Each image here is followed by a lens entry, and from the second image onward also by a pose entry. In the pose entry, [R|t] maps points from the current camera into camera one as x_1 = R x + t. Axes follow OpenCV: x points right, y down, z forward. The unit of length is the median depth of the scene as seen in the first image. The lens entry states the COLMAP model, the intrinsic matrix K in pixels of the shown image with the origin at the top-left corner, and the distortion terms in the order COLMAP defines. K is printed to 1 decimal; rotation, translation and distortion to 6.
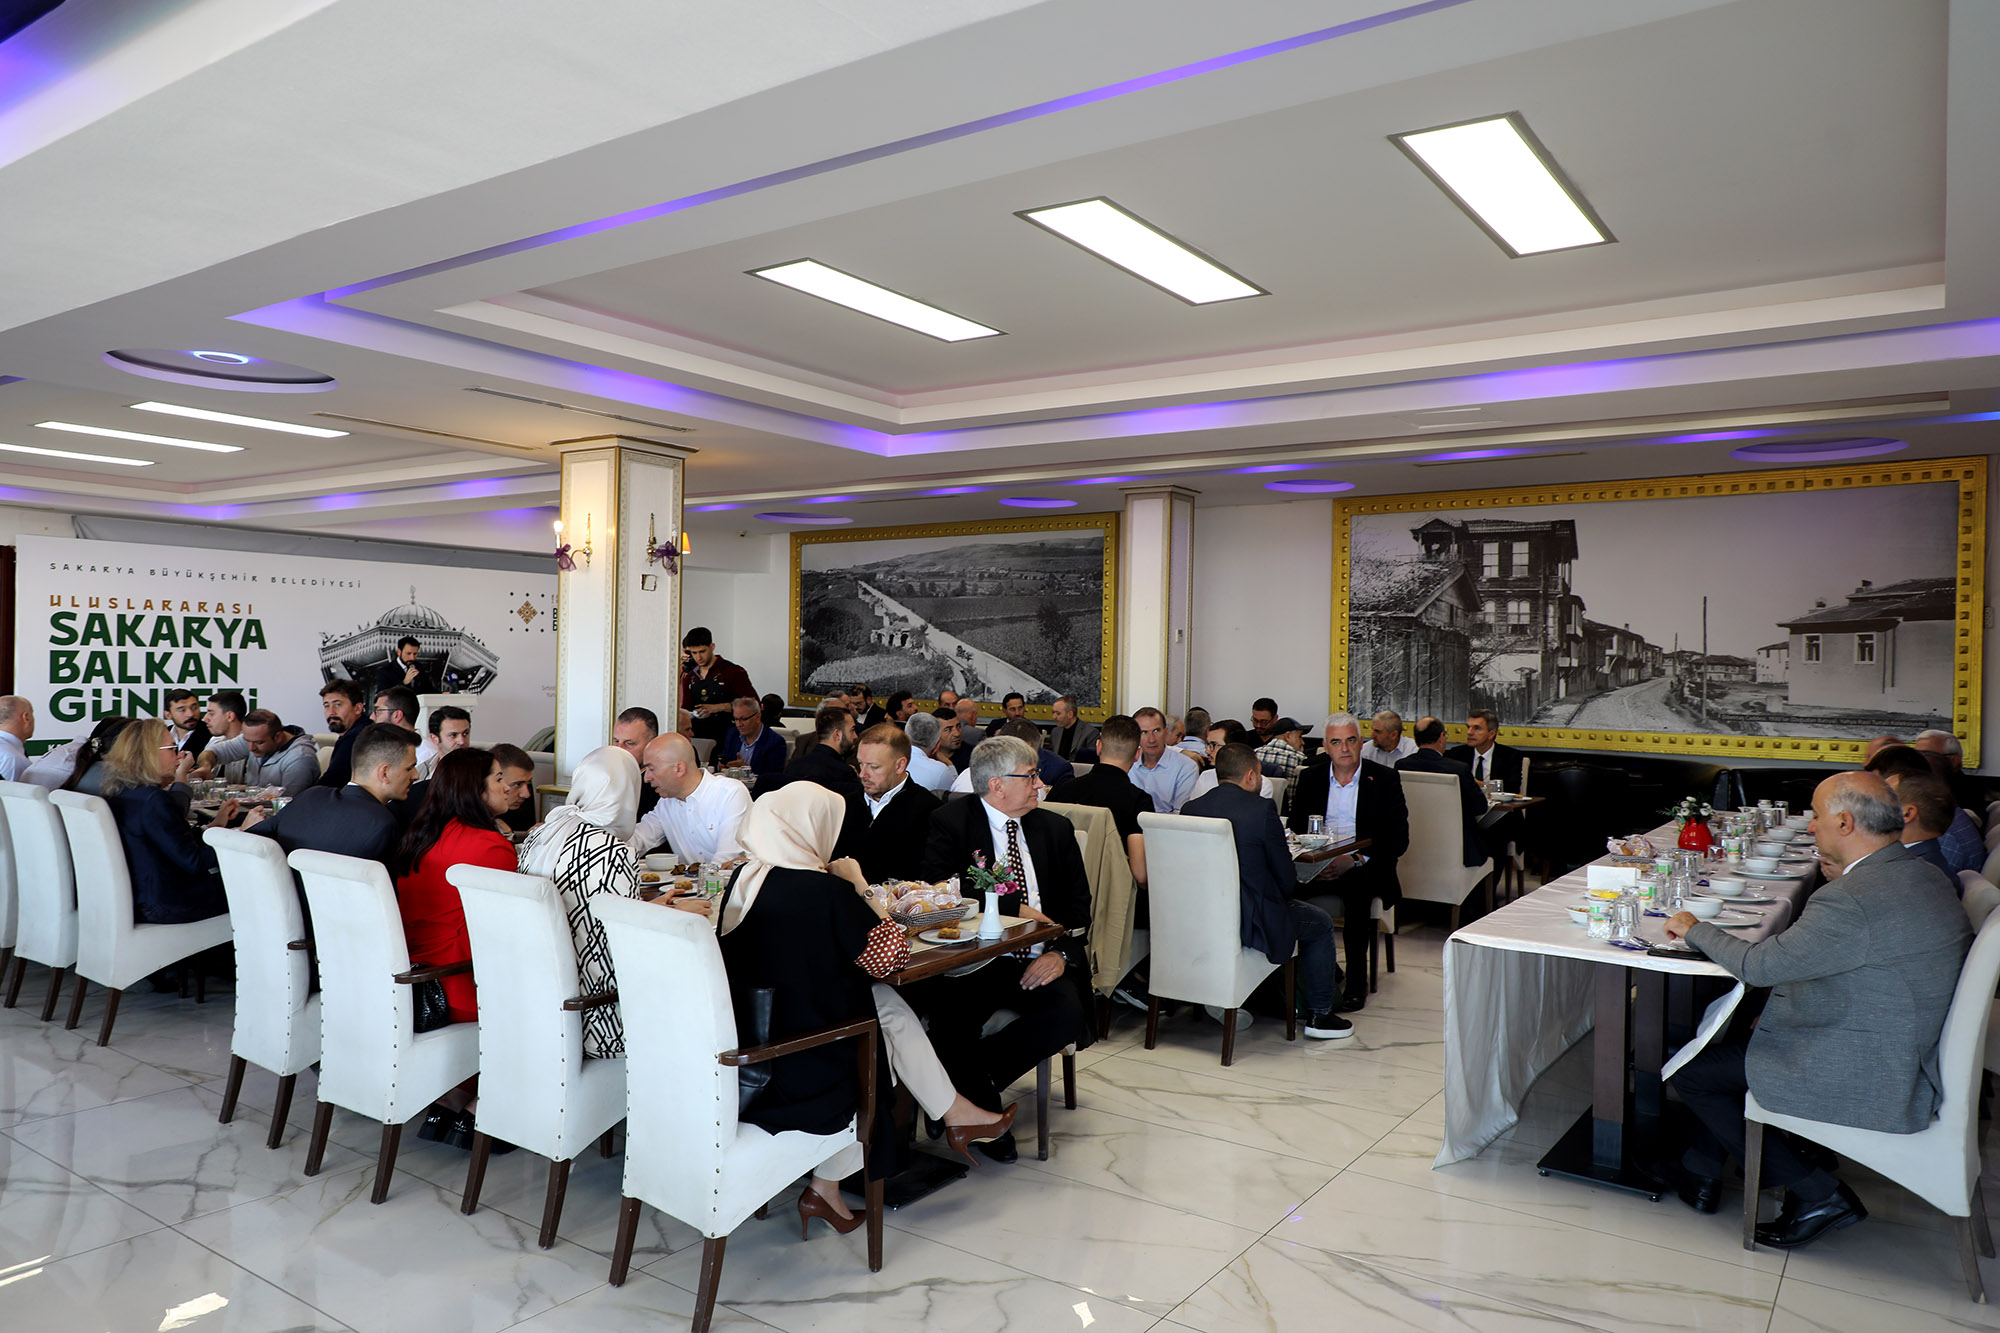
lens RADIAL K [[1299.2, 0, 1000.0], [0, 1299.2, 666.5], [0, 0, 1]] dist [-0.019083, -0.000806]
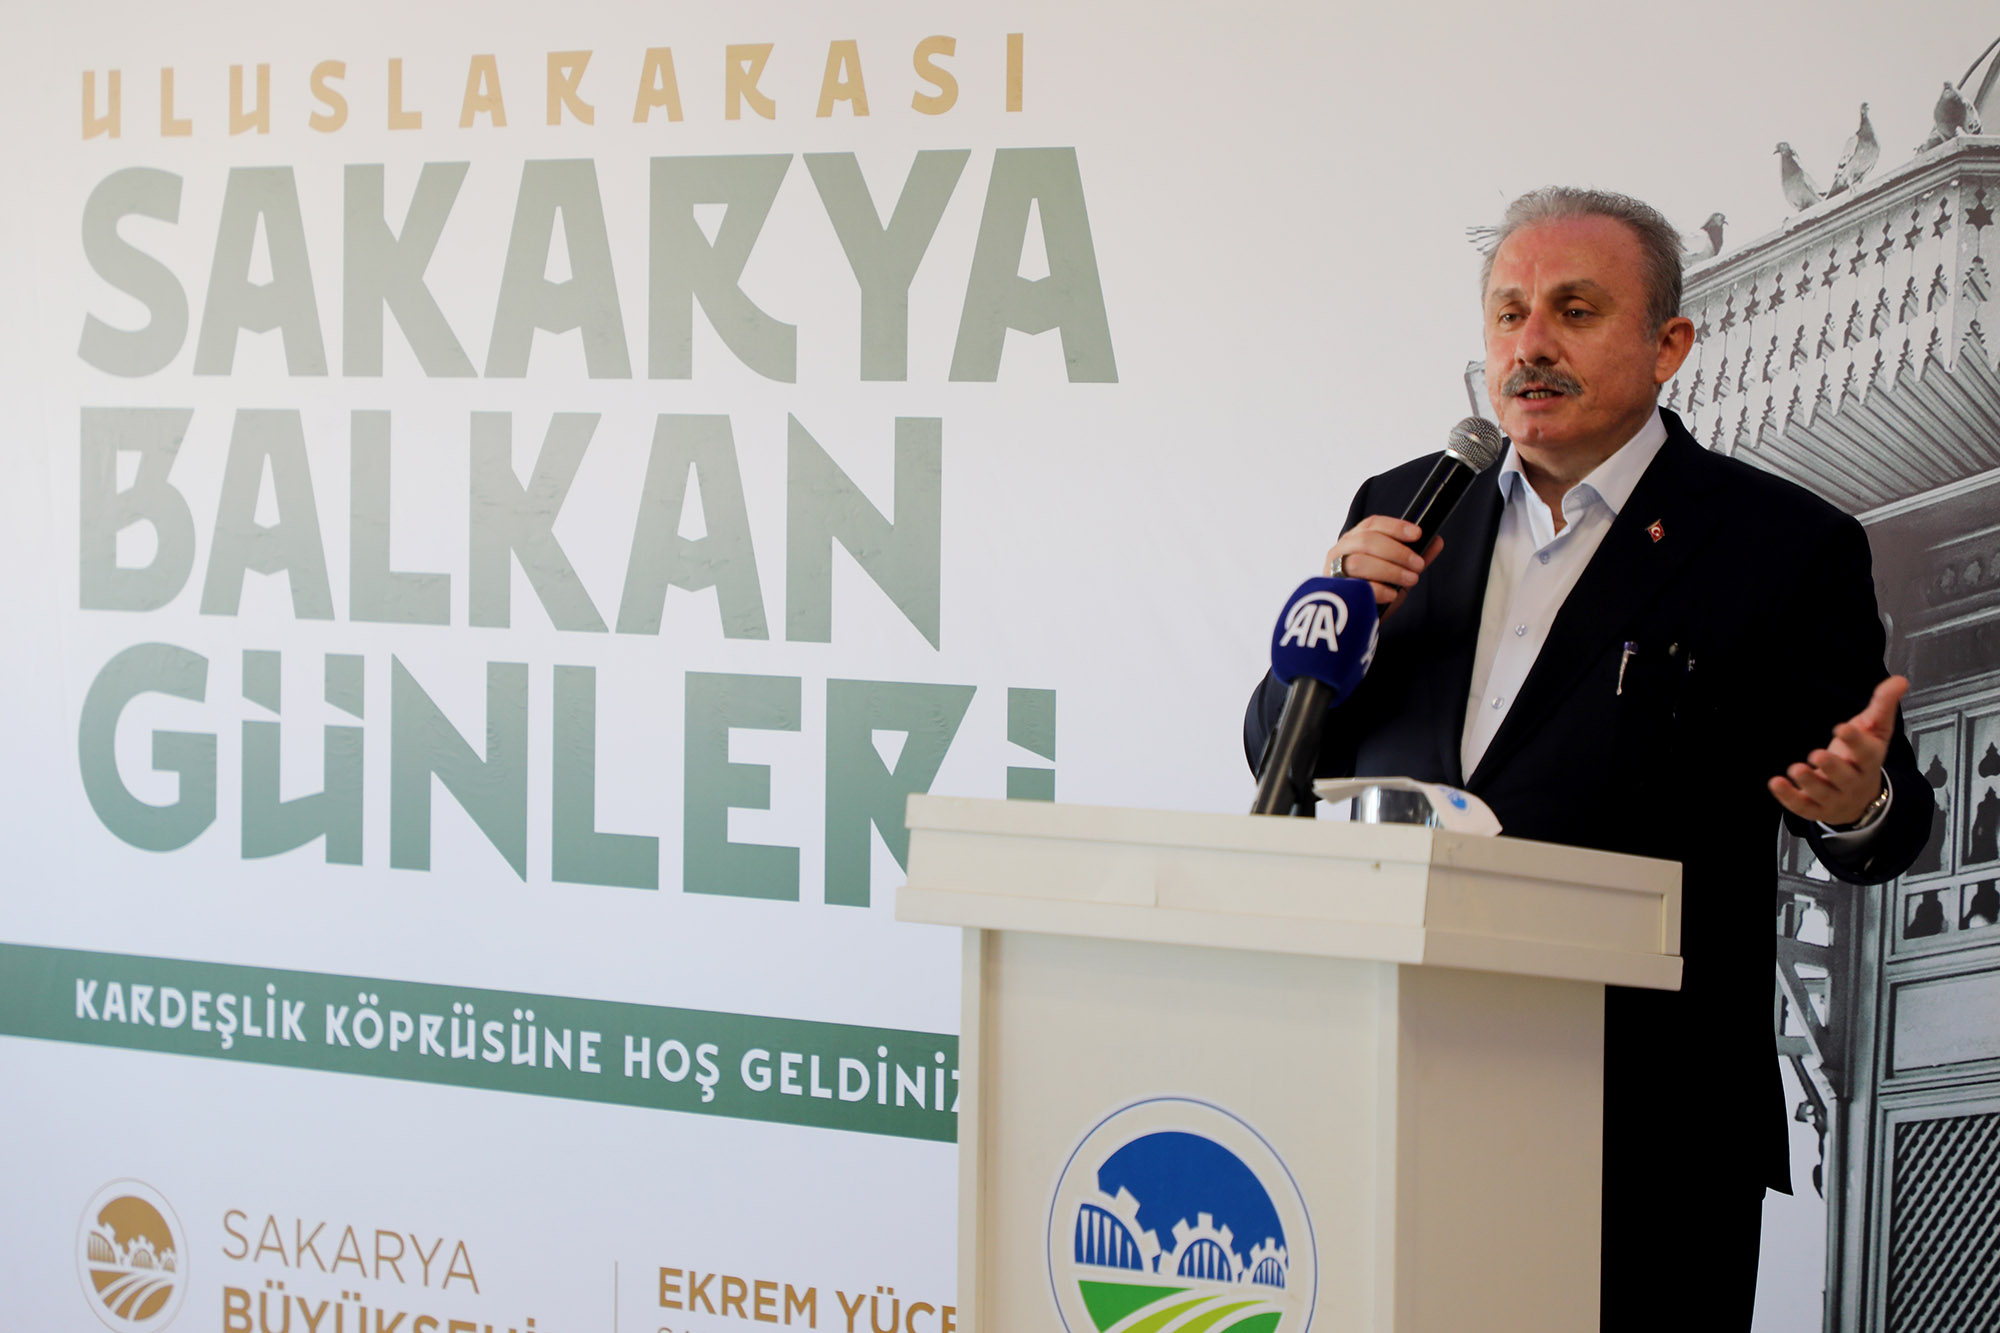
lens RADIAL K [[5196.4, 0, 1025.8], [0, 5196.4, 685.5], [0, 0, 1]] dist [0.080792, -1.089262]
pose [[0.008221, 0.032253, -0.999446, -0.067028], [-0.012344, 0.999407, 0.032151, 0.000002], [0.999890, 0.012073, 0.008615, 1.073249]]
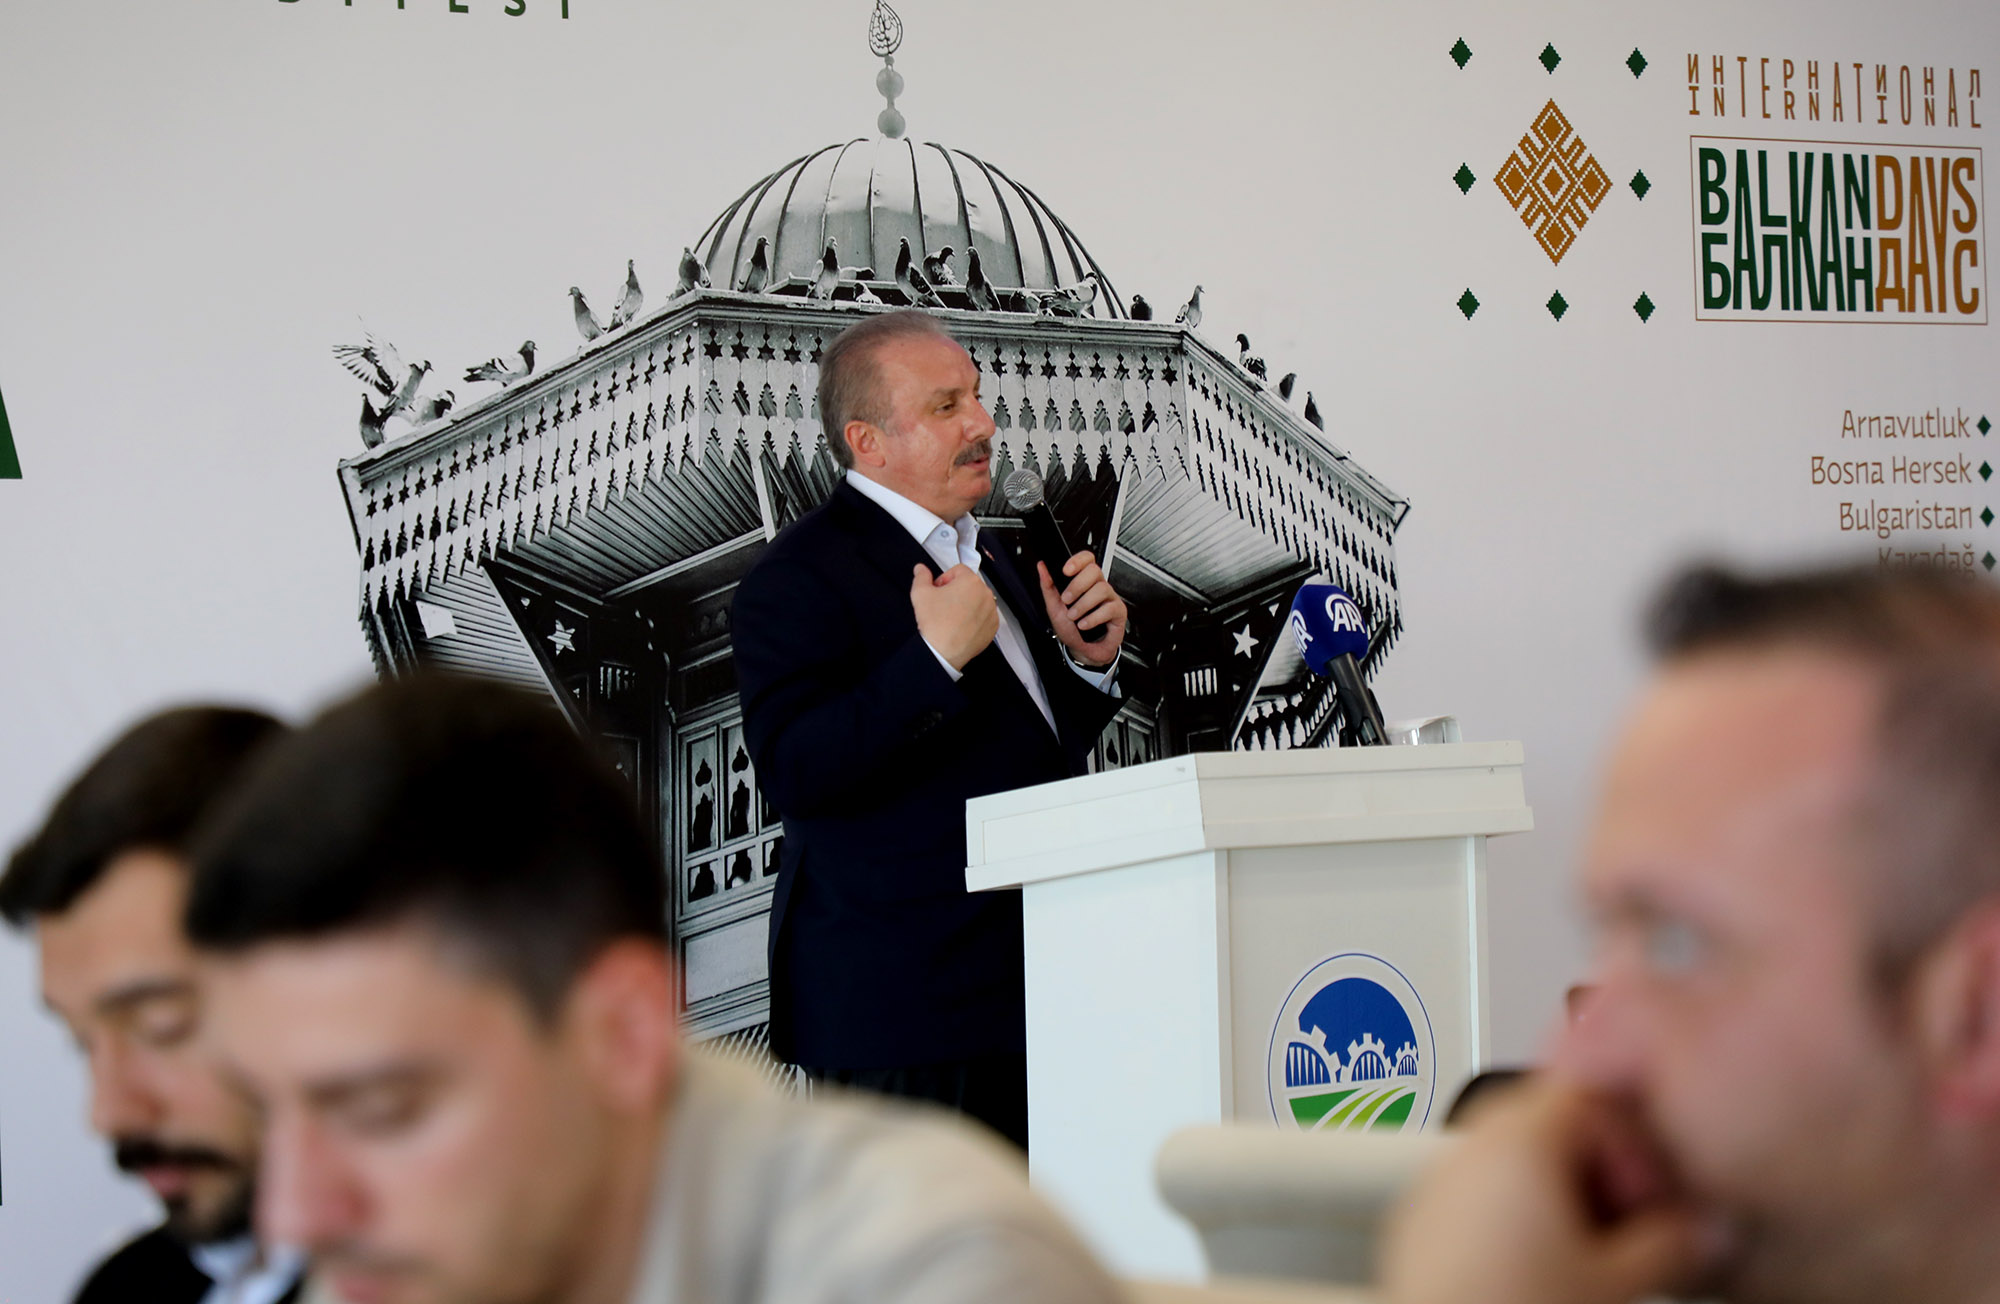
lens RADIAL K [[5853.2, 0, 1000.4], [0, 5853.2, 806.8], [0, 0, 1]] dist [-0.097381, 0.363521]
pose [[0.970368, -0.034433, -0.239164, -0.350394], [0.040691, 0.998945, 0.021278, 0.013407], [0.238179, -0.030379, 0.970746, 0.464271]]
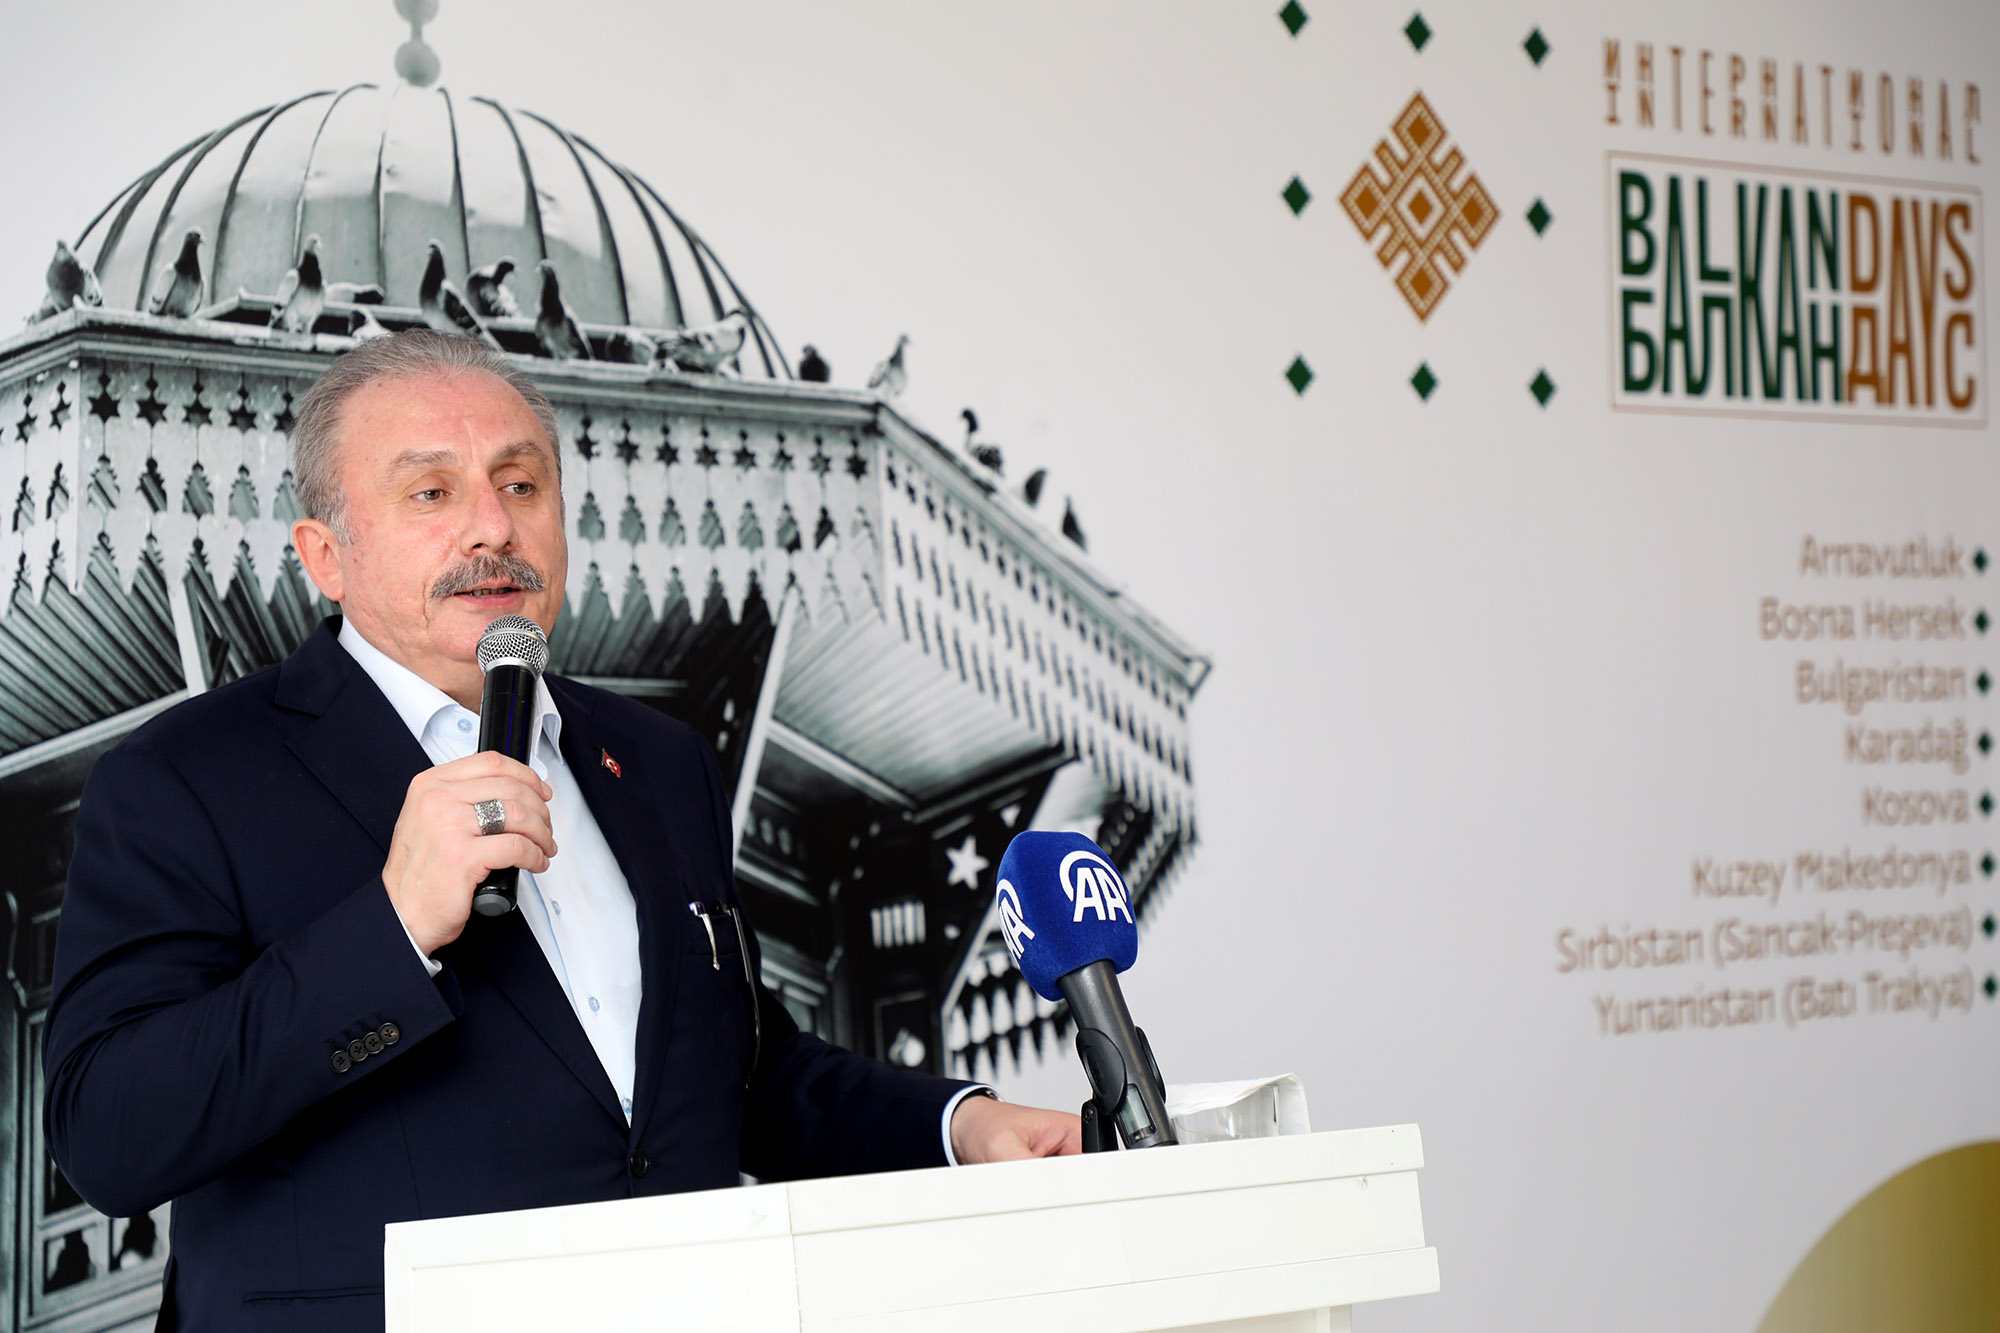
lens RADIAL K [[4503.2, 0, 999.4], [0, 4503.2, 709.8], [0, 0, 1]] dist [0.043178, -0.605159]
pose [[0.976715, -0.027847, -0.212724, -0.415672], [0.026470, 0.999606, -0.009318, -0.000747], [0.212900, 0.003470, 0.977068, 0.838174]]
